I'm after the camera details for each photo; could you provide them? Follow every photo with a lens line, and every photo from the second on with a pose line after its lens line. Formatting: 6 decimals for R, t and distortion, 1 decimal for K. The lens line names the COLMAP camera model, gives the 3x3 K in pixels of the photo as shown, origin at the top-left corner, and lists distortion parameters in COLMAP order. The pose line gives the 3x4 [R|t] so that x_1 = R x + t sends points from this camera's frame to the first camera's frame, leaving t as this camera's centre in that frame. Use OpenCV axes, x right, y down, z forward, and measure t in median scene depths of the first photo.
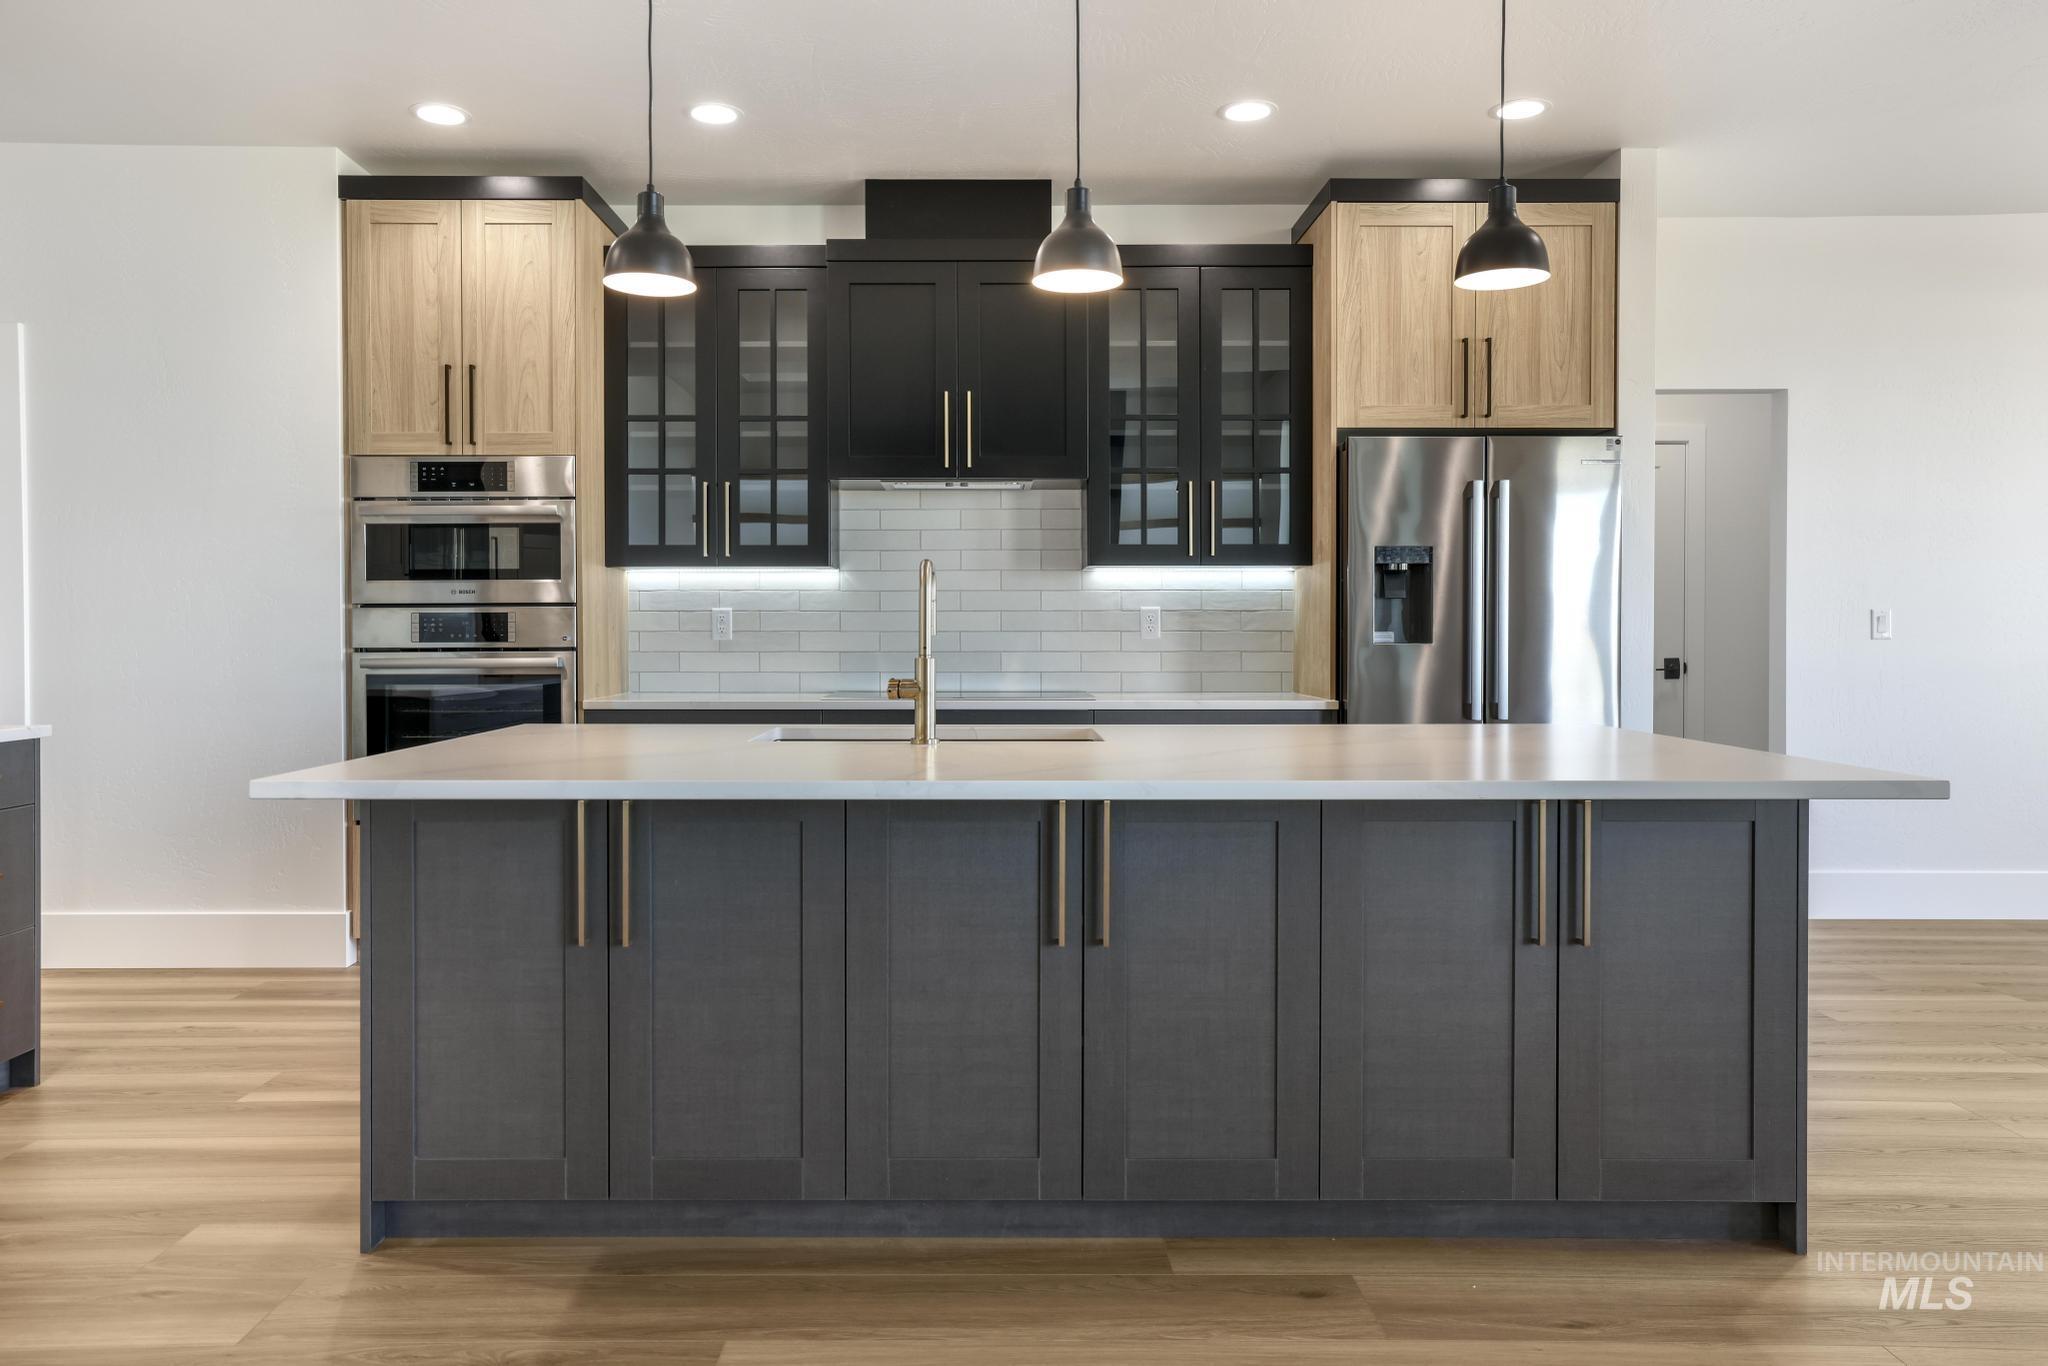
lens RADIAL K [[1395.2, 0, 978.0], [0, 1395.2, 648.9], [0, 0, 1]] dist [0.005666, 0.004862]
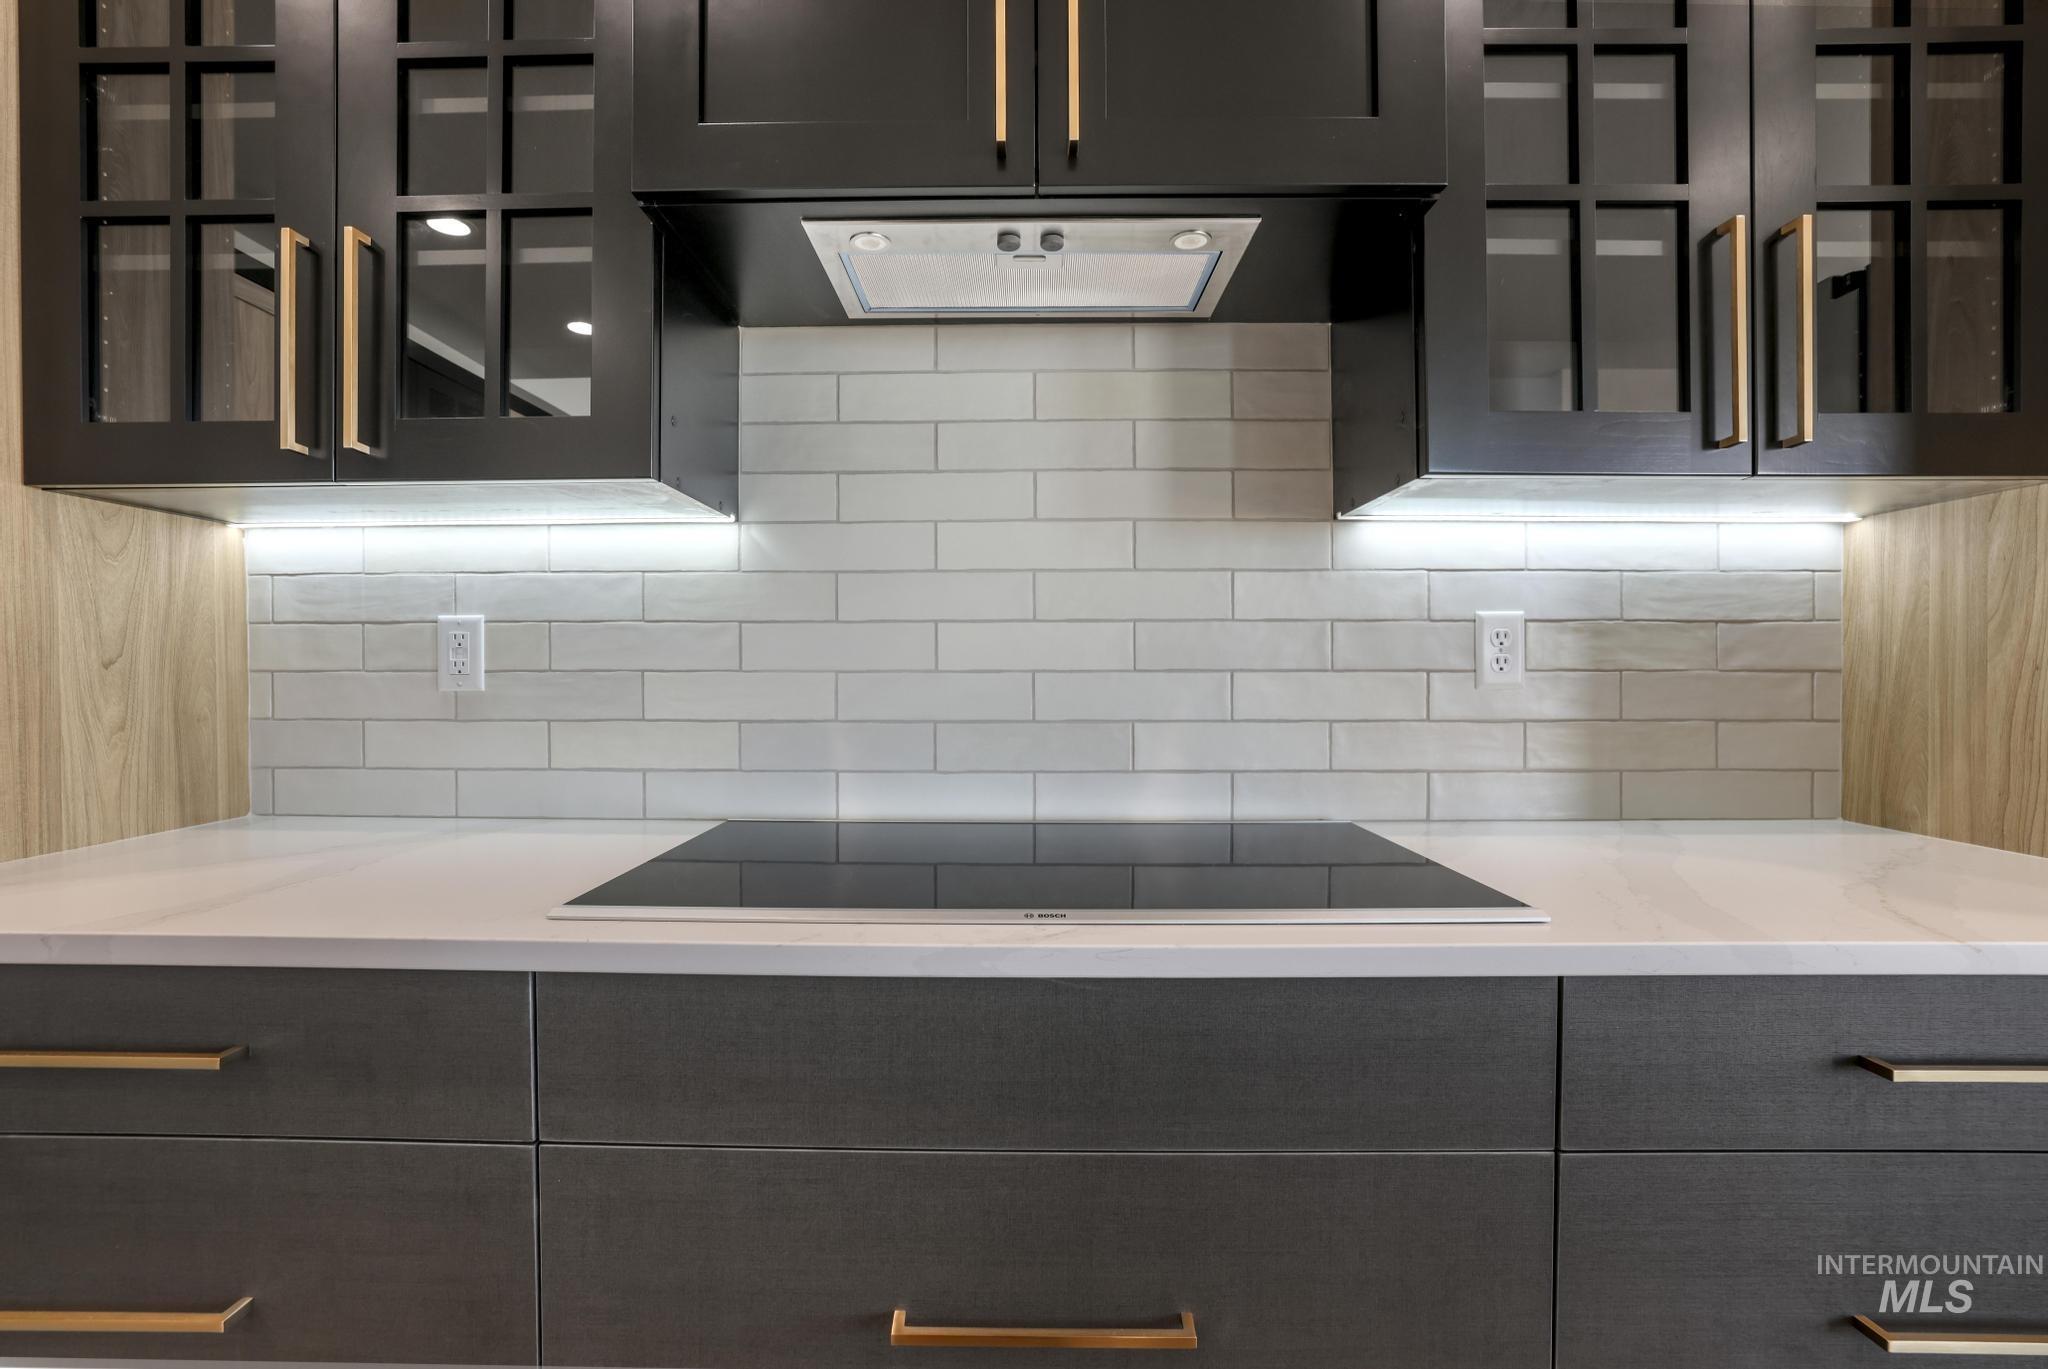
lens RADIAL K [[895.2, 0, 1003.3], [0, 895.2, 684.8], [0, 0, 1]] dist [-0.016652, -0.000128]
pose [[0.999884, 0.000201, -0.015260, -0.019543], [-0.000196, 1.000000, 0.000337, -0.009617], [0.015260, -0.000334, 0.999884, 0.830356]]
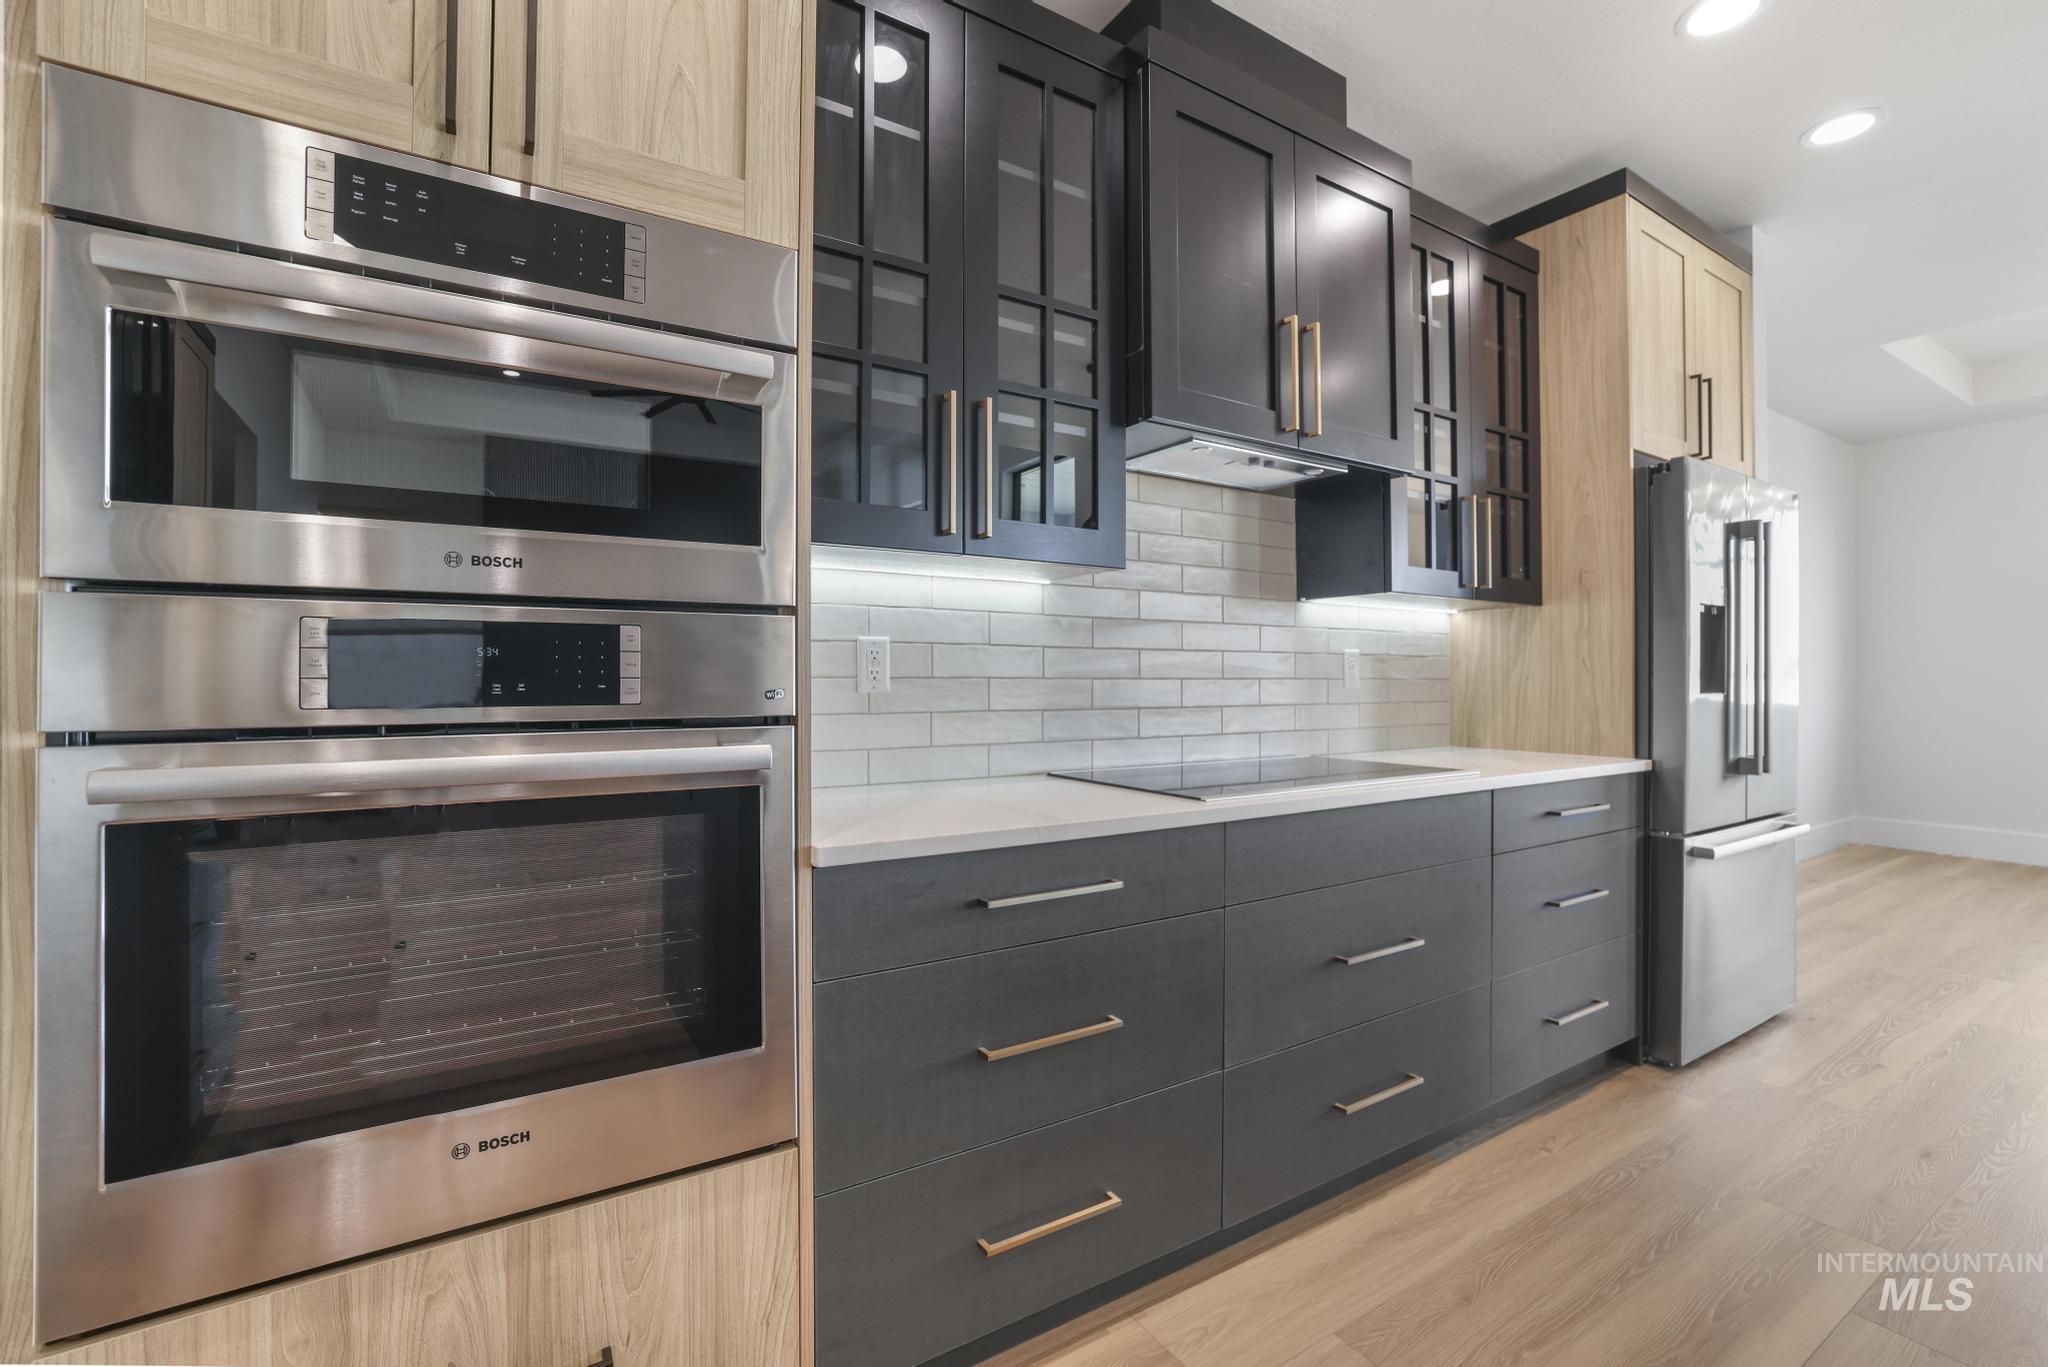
lens RADIAL K [[916.1, 0, 1017.7], [0, 916.1, 669.0], [0, 0, 1]] dist [-0.012983, 0.000465]
pose [[0.835471, 0.008340, 0.549472, -0.382285], [0.003030, 0.999800, -0.019783, -0.009438], [-0.549527, 0.018193, 0.835278, 0.737615]]
